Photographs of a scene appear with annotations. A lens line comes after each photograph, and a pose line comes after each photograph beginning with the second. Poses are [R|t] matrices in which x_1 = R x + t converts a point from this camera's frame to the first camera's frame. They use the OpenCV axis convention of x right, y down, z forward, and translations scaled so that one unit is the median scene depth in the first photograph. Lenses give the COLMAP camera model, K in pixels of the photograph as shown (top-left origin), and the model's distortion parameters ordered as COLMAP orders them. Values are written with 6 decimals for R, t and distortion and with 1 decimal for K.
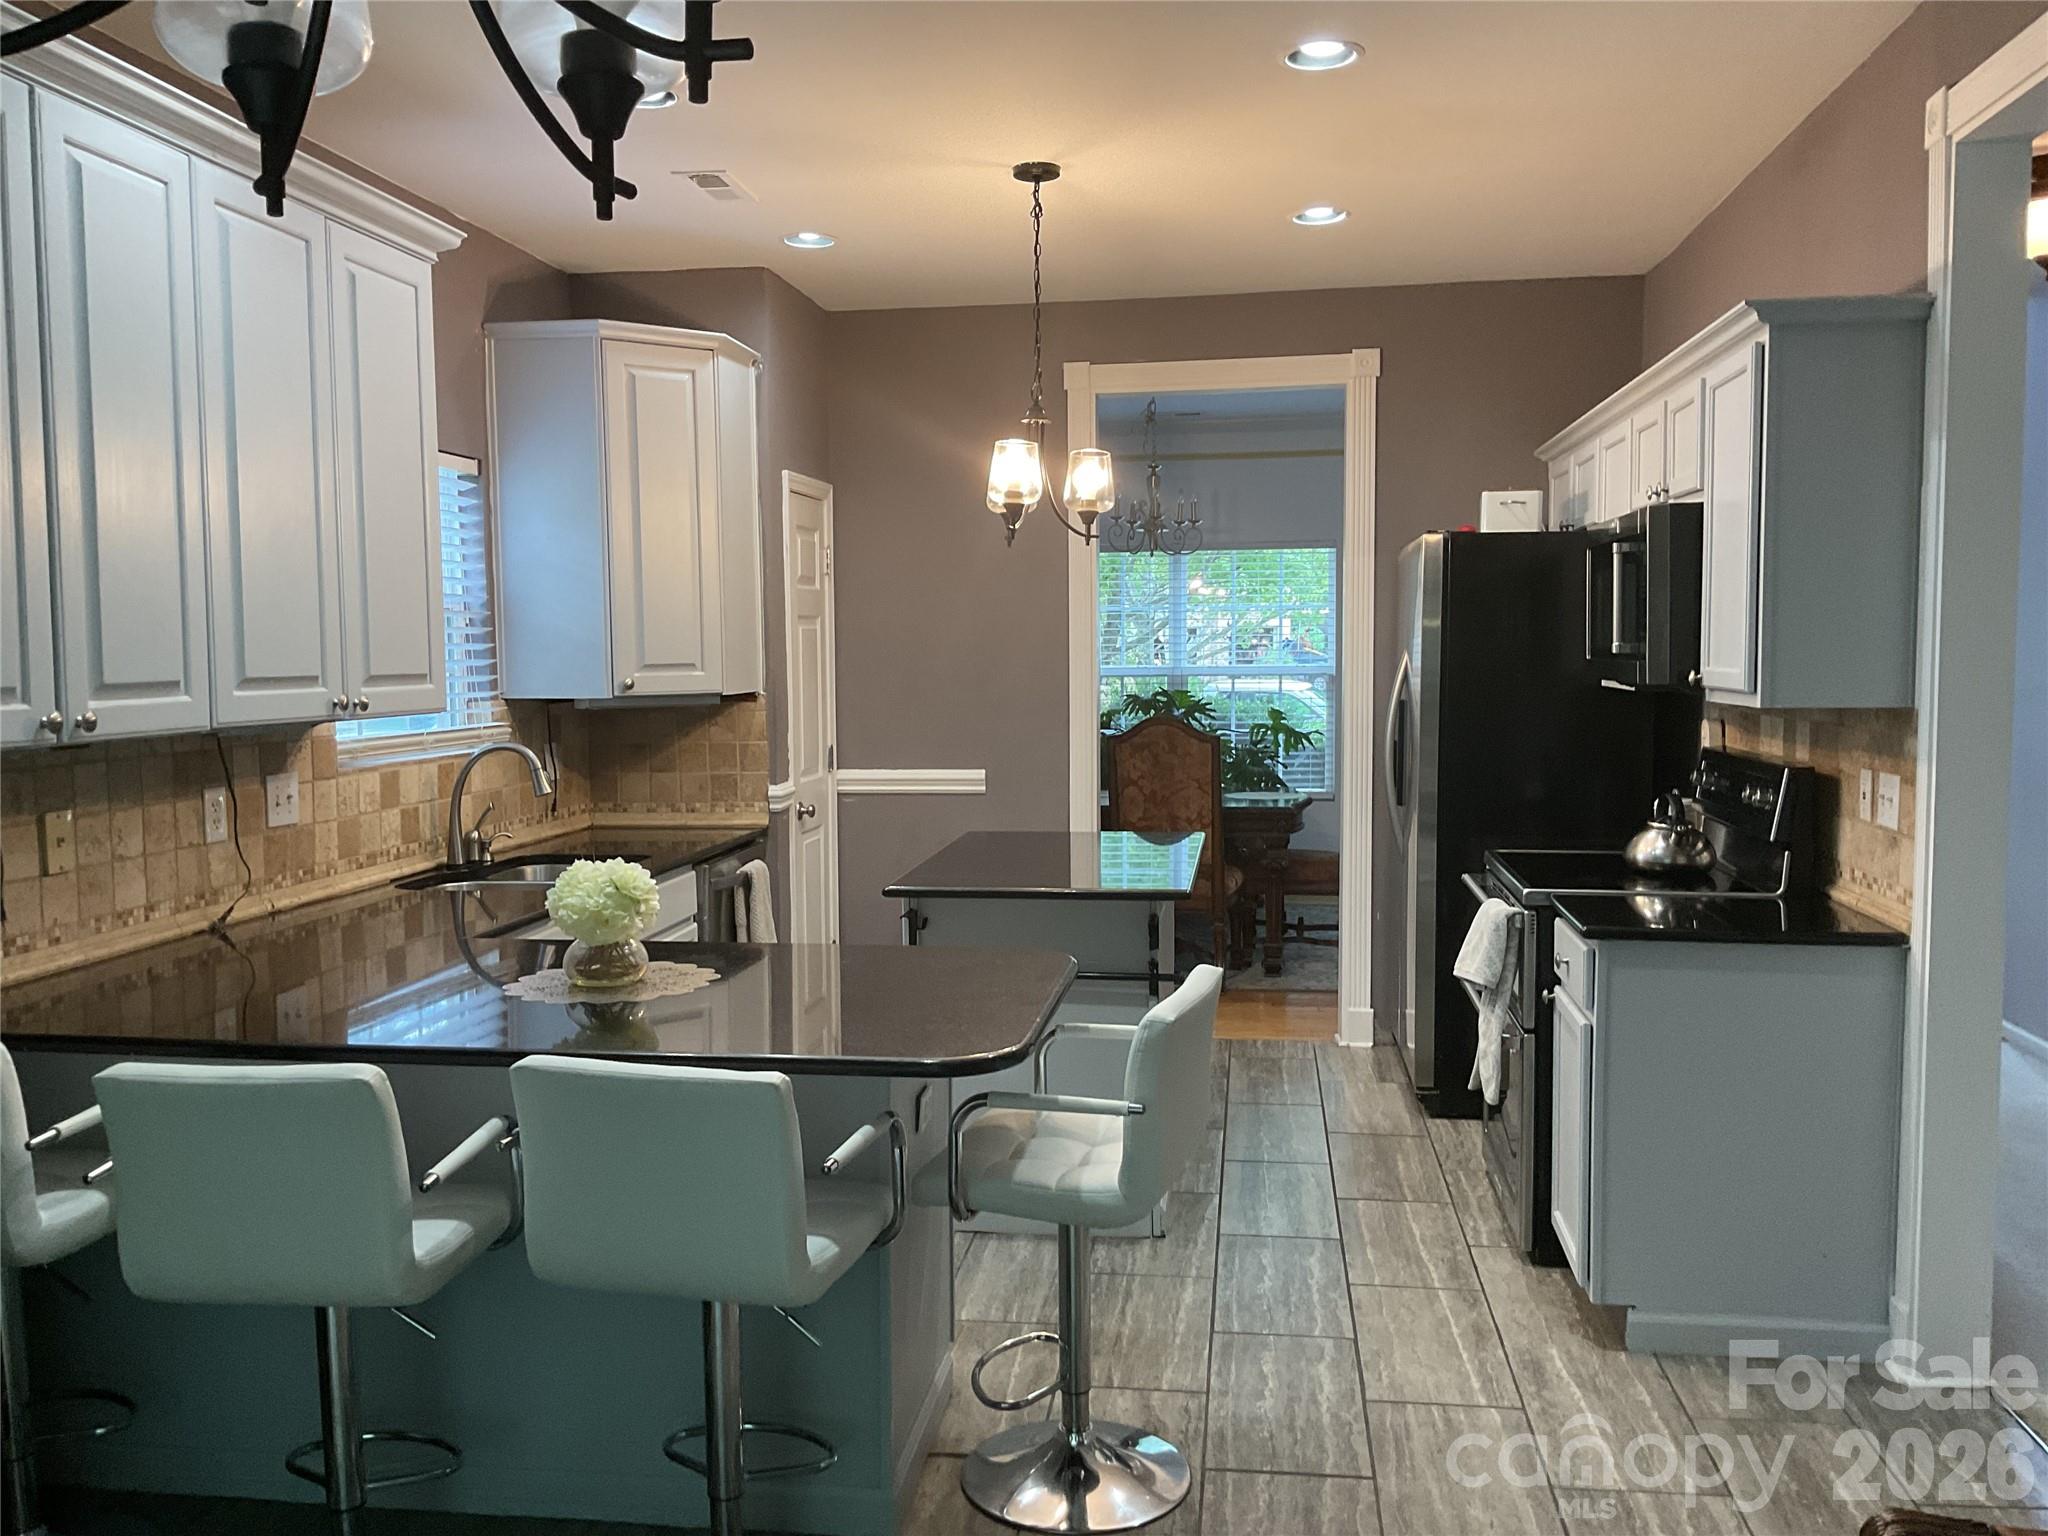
lens RADIAL K [[1696.4, 0, 1027.4], [0, 1696.4, 763.5], [0, 0, 1]] dist [0.086517, -0.167304]
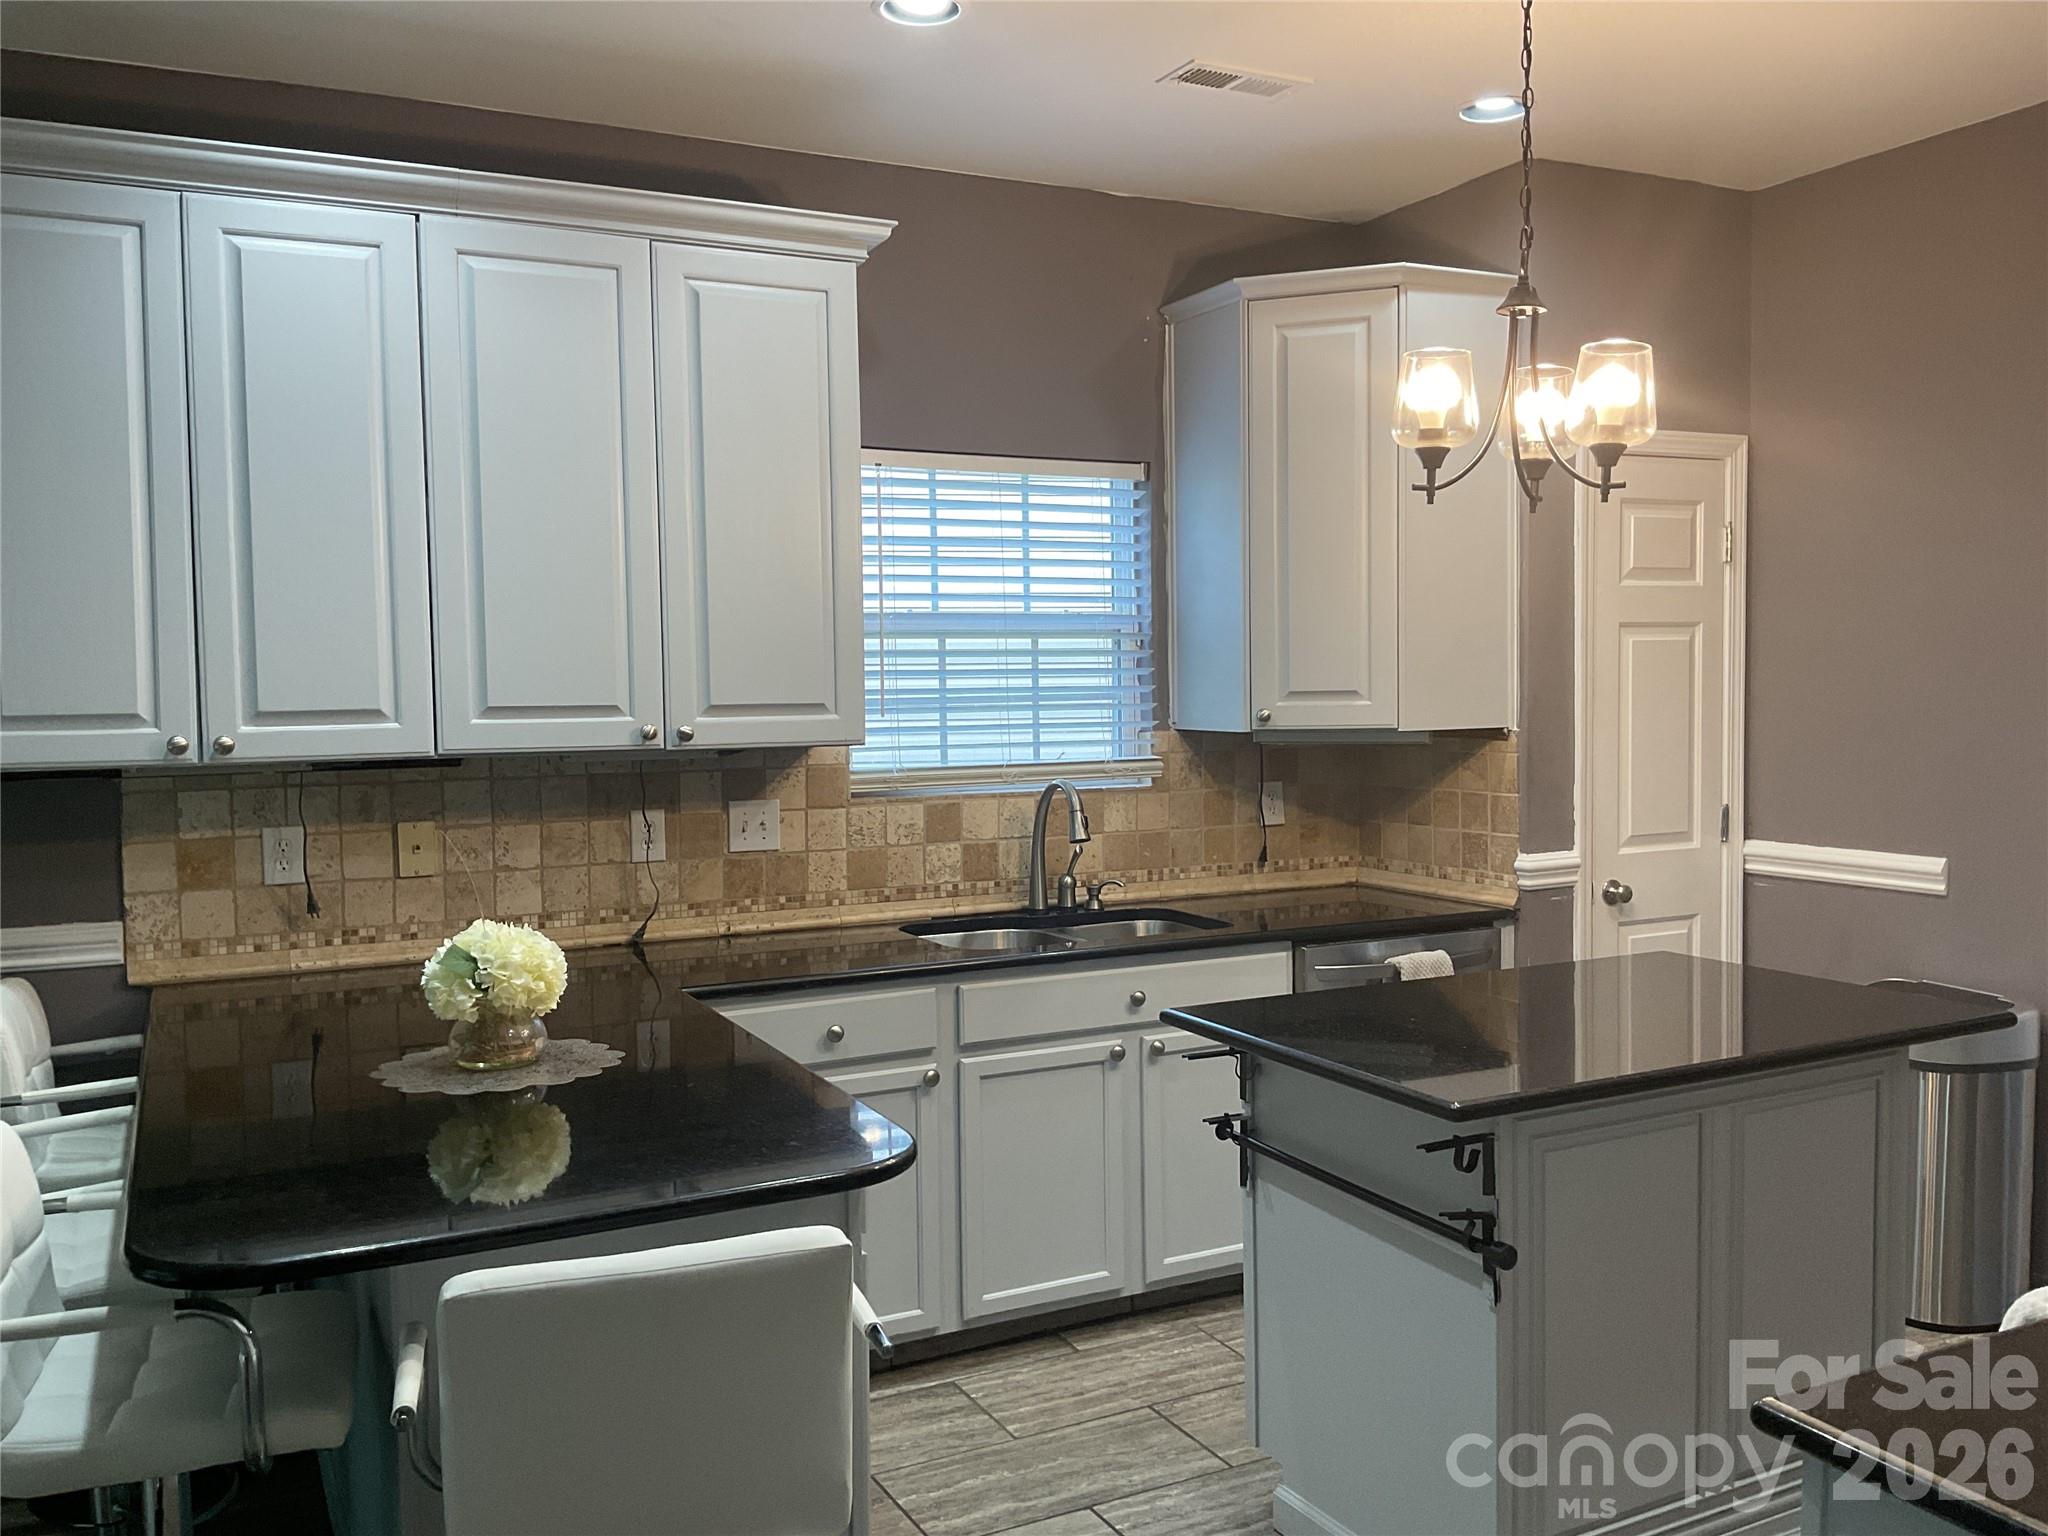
lens RADIAL K [[1696.4, 0, 1032.3], [0, 1696.4, 765.7], [0, 0, 1]] dist [0.086517, -0.167304]
pose [[0.570240, 0.043935, -0.820303, 0.482017], [-0.049538, 0.998591, 0.019047, -0.041430], [0.819983, 0.029775, 0.571613, 0.559099]]
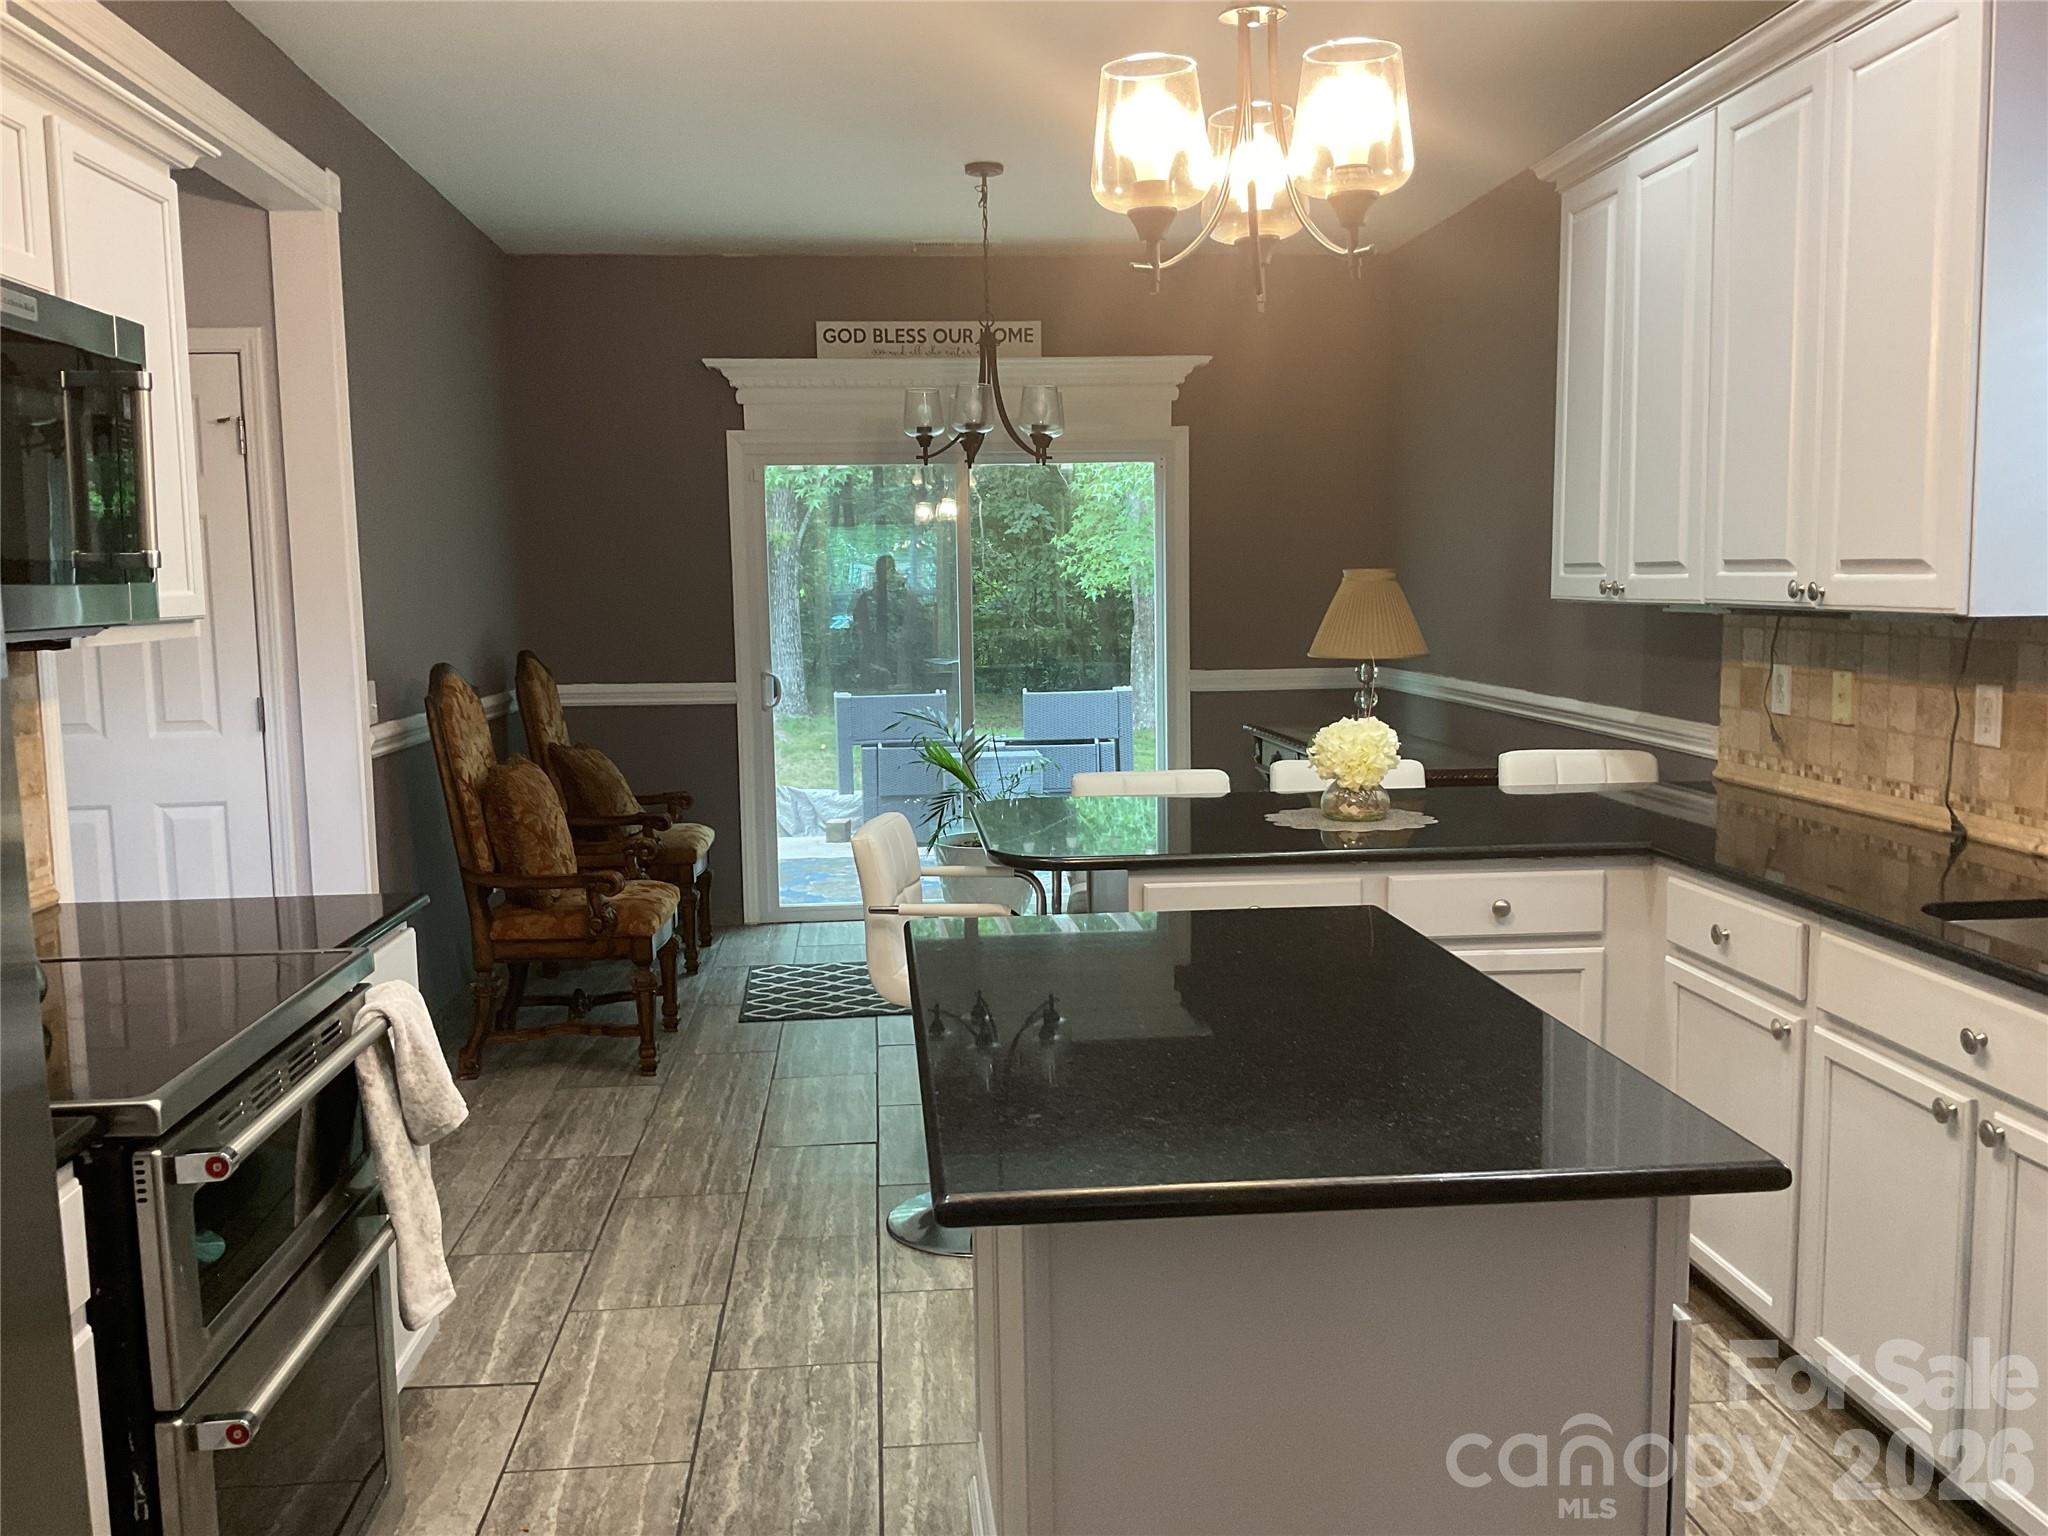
lens RADIAL K [[1696.4, 0, 1013.6], [0, 1696.4, 775.5], [0, 0, 1]] dist [0.086517, -0.167304]
pose [[-0.975745, 0.048510, -0.213469, 0.193482], [0.007986, 0.982377, 0.186739, -0.101752], [0.218766, 0.180505, -0.958937, 1.634812]]
